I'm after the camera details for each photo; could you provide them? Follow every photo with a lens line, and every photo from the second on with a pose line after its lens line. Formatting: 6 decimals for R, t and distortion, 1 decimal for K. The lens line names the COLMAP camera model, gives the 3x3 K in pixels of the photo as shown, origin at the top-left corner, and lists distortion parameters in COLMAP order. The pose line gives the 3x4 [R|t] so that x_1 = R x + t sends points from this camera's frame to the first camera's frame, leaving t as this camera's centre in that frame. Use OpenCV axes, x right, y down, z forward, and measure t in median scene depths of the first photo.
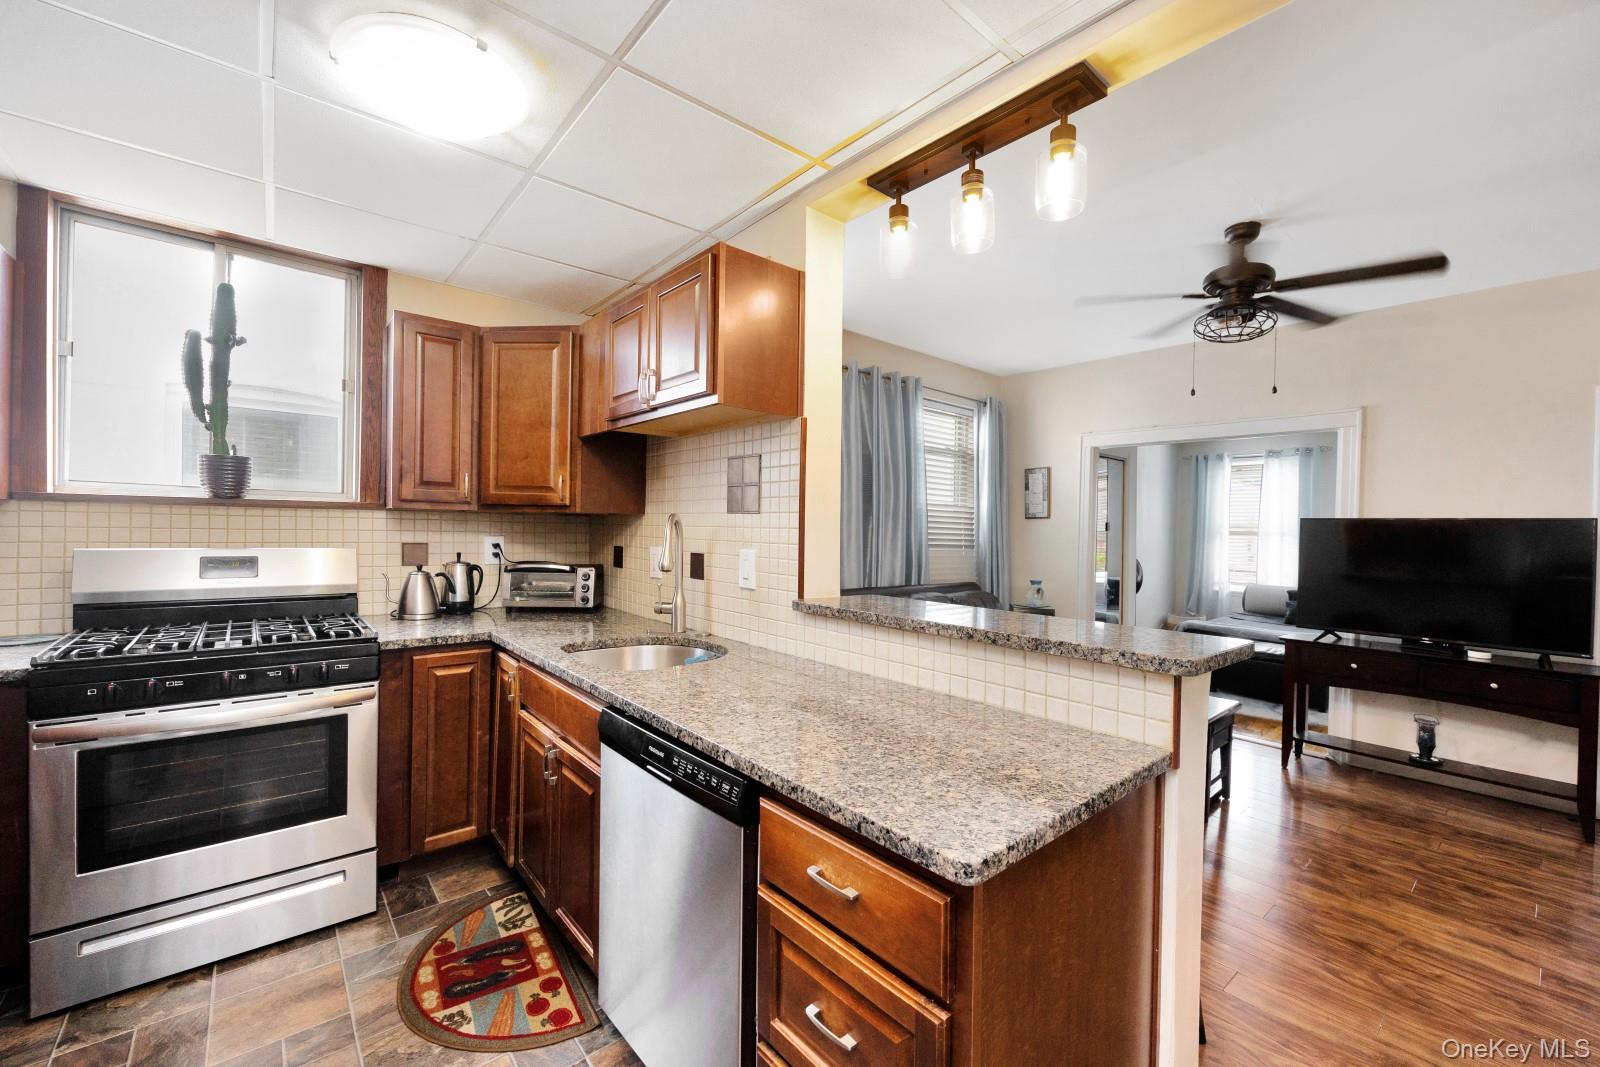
lens RADIAL K [[655.8, 0, 806.7], [0, 655.8, 537.1], [0, 0, 1]] dist [-0.000741, -0.000124]
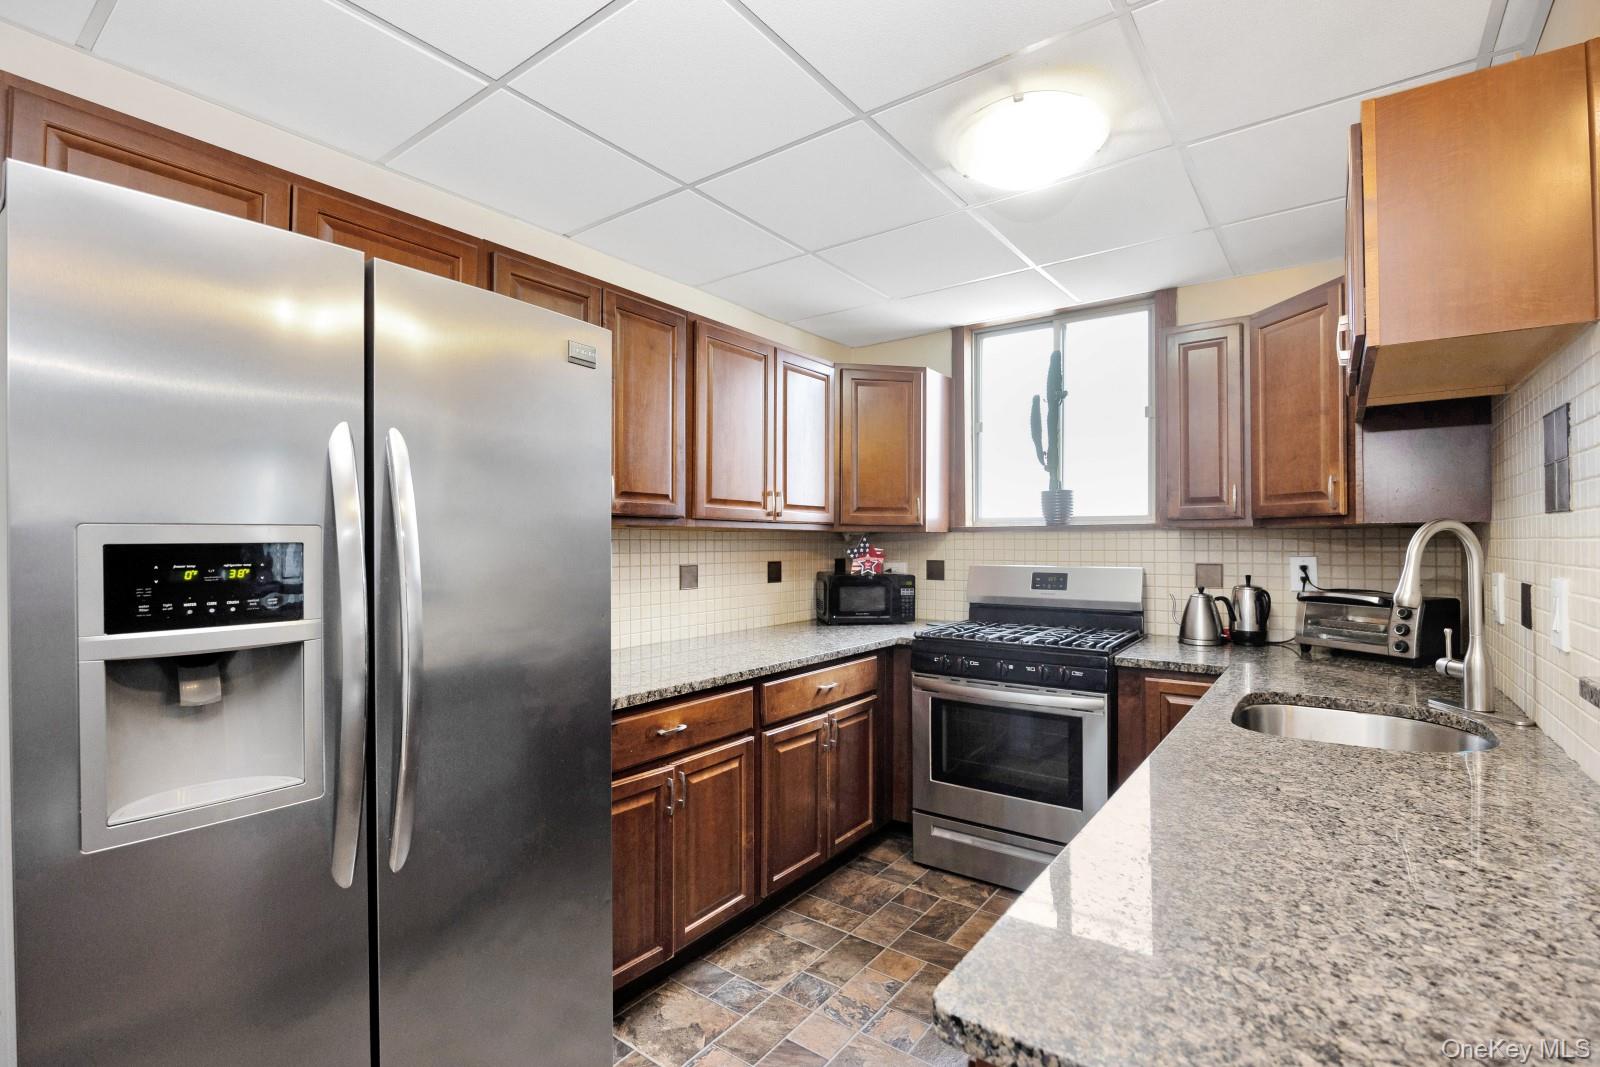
lens RADIAL K [[728.8, 0, 794.3], [0, 728.8, 540.1], [0, 0, 1]] dist [-0.006244, -0.000255]
pose [[0.222284, -0.022698, -0.974718, 0.307340], [-0.006477, 0.999673, -0.024756, 0.005225], [0.974961, 0.011816, 0.222064, 0.207344]]
